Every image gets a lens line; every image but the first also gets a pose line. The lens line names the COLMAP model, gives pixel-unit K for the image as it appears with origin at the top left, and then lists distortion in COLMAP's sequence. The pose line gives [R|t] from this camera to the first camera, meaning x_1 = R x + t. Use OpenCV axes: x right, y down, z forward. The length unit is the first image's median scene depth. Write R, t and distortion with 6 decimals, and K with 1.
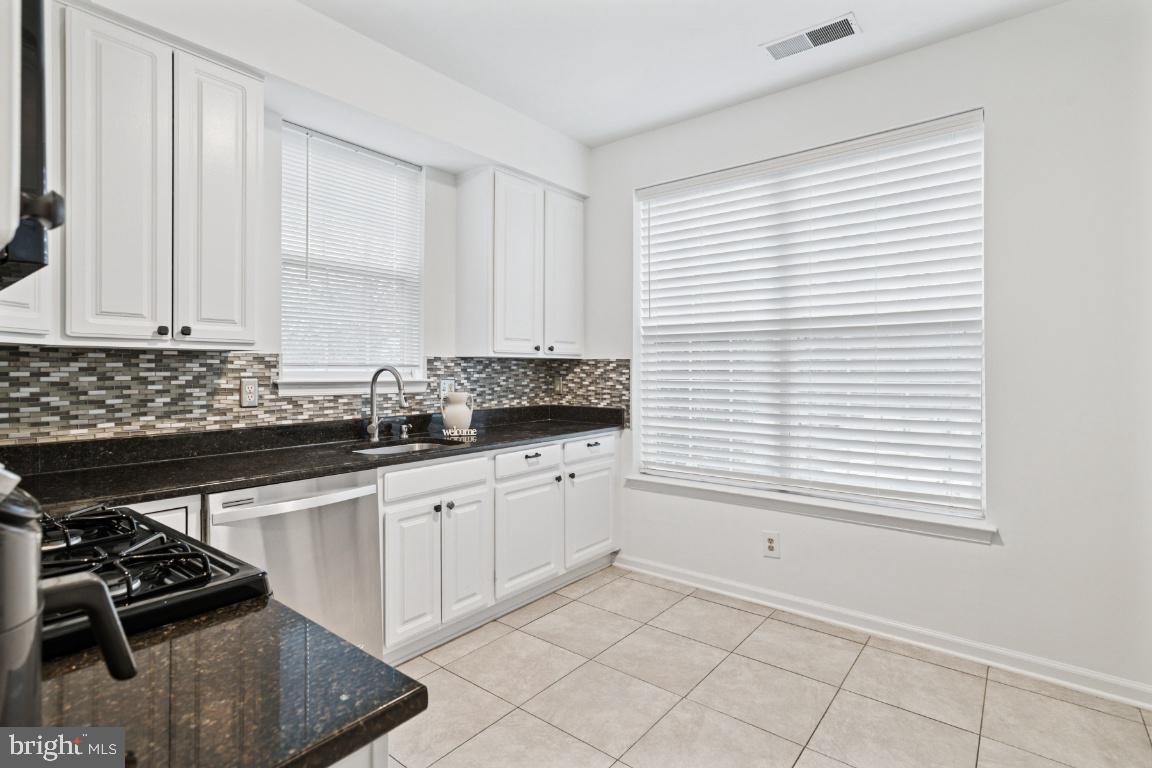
lens RADIAL K [[560.7, 0, 577.1], [0, 560.7, 376.6], [0, 0, 1]] dist [-0.003111, 0.001661]
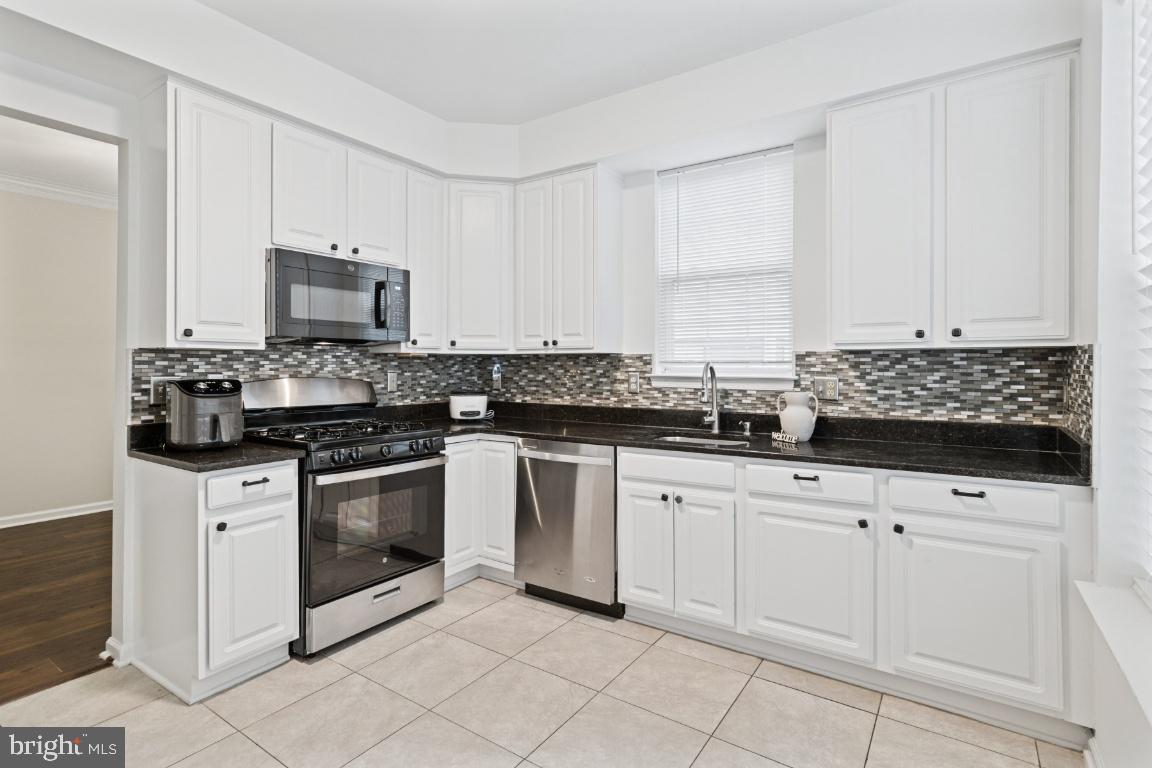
lens RADIAL K [[560.7, 0, 577.1], [0, 560.7, 376.6], [0, 0, 1]] dist [-0.003111, 0.001661]
pose [[0.080575, 0.014674, -0.996641, 0.717440], [-0.014492, 0.999803, 0.013549, -0.002972], [0.996643, 0.013352, 0.080771, 0.684639]]
